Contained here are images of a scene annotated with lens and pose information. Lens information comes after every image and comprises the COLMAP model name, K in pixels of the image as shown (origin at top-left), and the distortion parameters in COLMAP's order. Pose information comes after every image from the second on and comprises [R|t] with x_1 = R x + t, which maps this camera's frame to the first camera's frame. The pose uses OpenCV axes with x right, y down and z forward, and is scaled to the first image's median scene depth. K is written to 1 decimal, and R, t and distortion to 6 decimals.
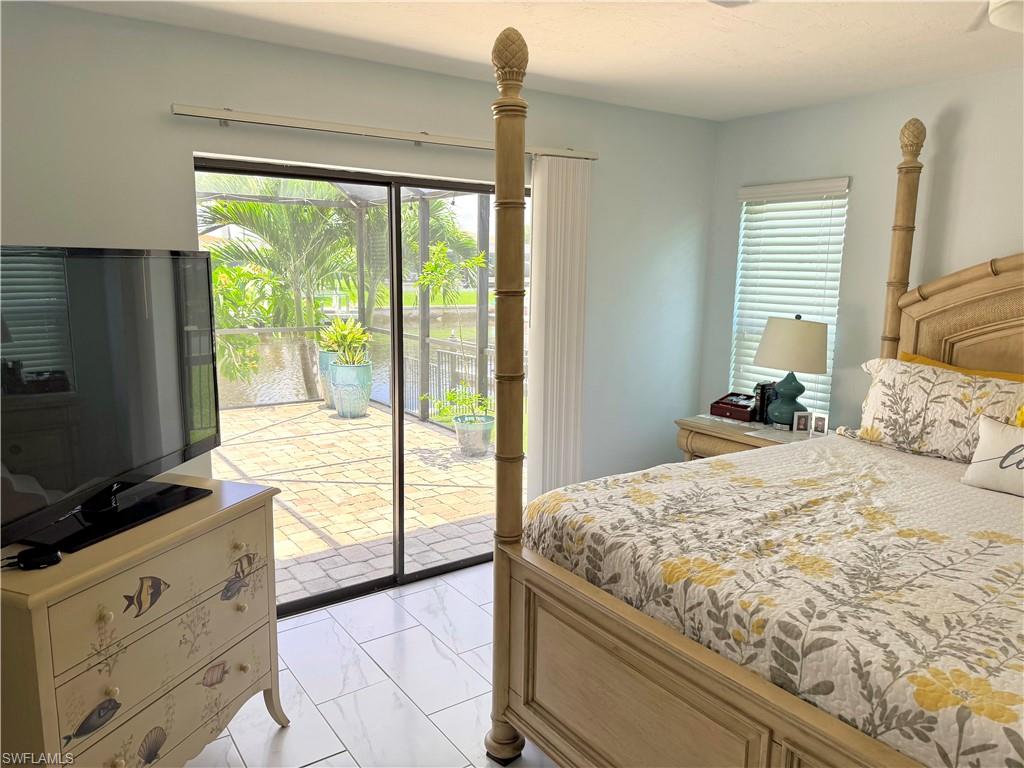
lens RADIAL K [[729.4, 0, 510.1], [0, 729.4, 381.1], [0, 0, 1]] dist [0.022241, -0.026994]
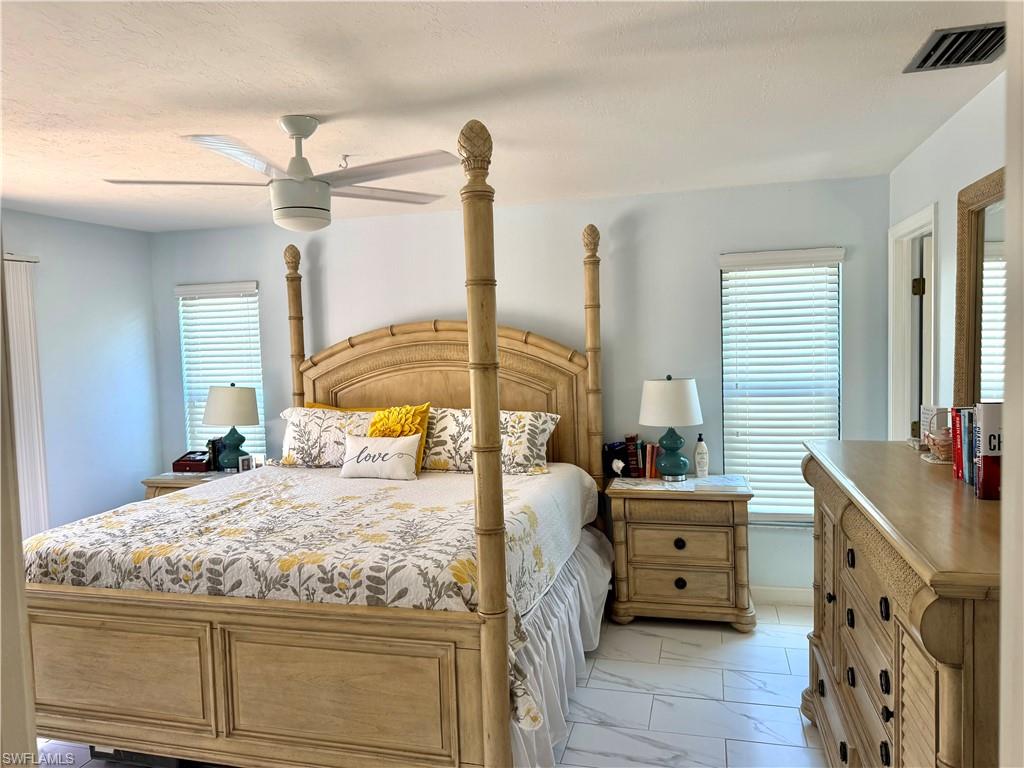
lens RADIAL K [[729.4, 0, 512.0], [0, 729.4, 373.8], [0, 0, 1]] dist [0.022241, -0.026994]
pose [[0.768173, -0.077486, 0.635536, -0.078976], [0.150817, 0.986615, -0.062003, 0.070297], [-0.622226, 0.143478, 0.769577, -0.463849]]
